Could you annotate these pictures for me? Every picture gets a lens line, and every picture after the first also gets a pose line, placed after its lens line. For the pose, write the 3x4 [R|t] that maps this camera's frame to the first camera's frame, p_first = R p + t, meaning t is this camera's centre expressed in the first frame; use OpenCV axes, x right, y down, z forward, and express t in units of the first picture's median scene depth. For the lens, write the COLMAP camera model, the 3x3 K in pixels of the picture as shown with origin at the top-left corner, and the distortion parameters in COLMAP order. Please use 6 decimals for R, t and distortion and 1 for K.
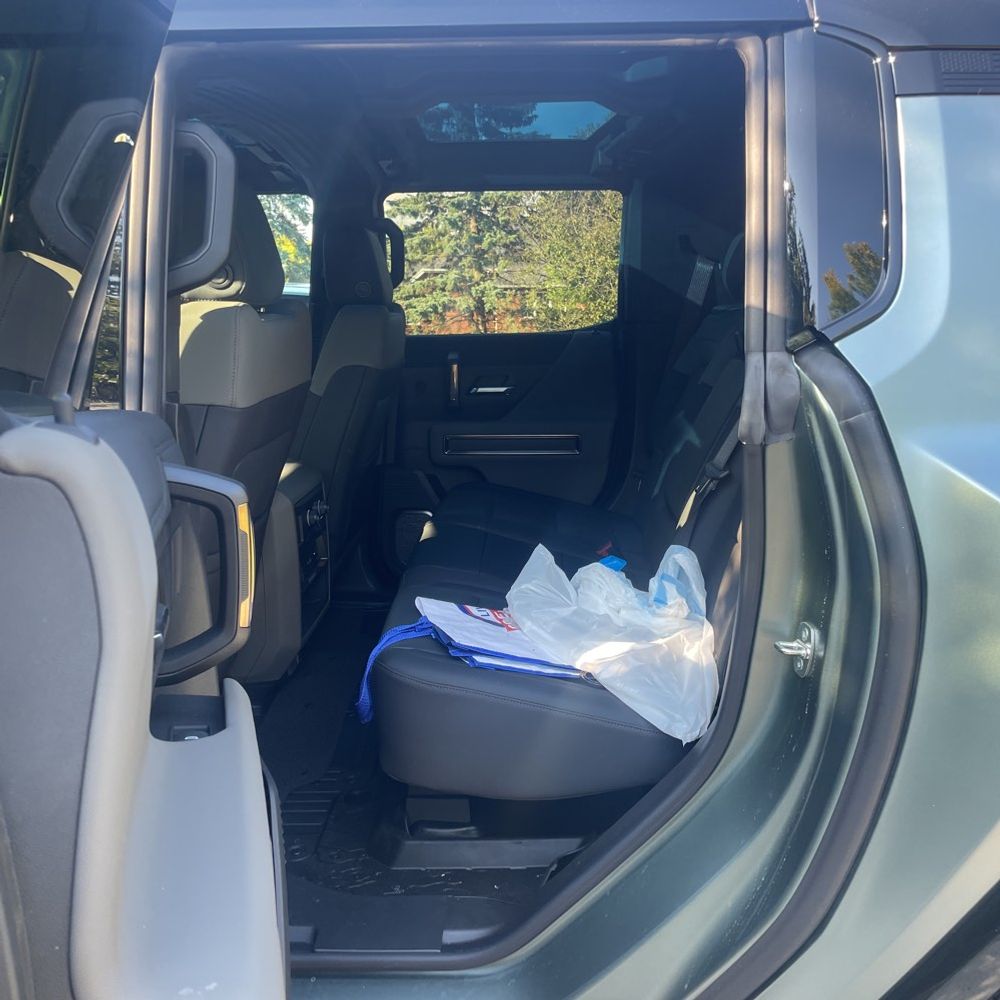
lens RADIAL K [[997.7, 0, 504.1], [0, 997.7, 489.4], [0, 0, 1]] dist [0.082205, -0.103178]
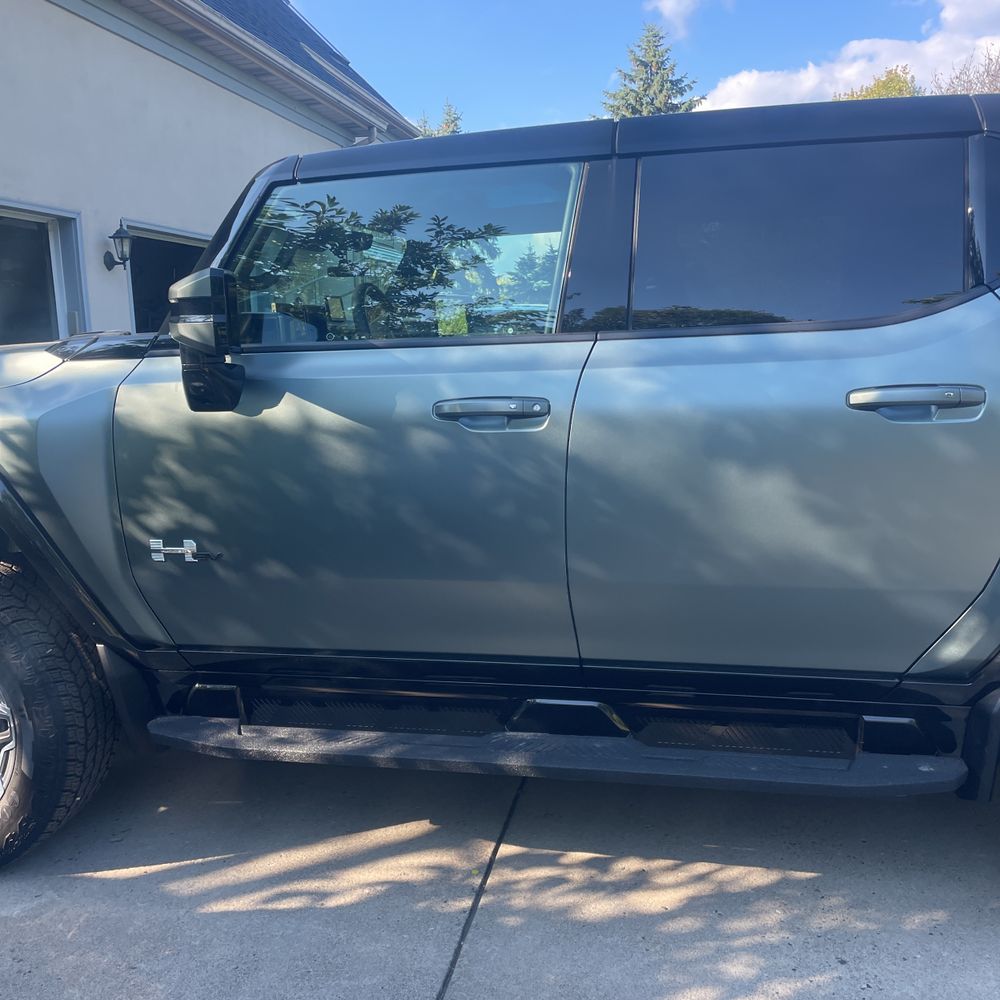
lens RADIAL K [[1002.5, 0, 510.3], [0, 1002.5, 495.1], [0, 0, 1]] dist [0.089968, -0.122802]
pose [[0.989028, 0.006677, -0.147578, -0.157535], [-0.010404, 0.999646, -0.024498, 0.156391], [0.147362, 0.025765, 0.988747, -0.548692]]
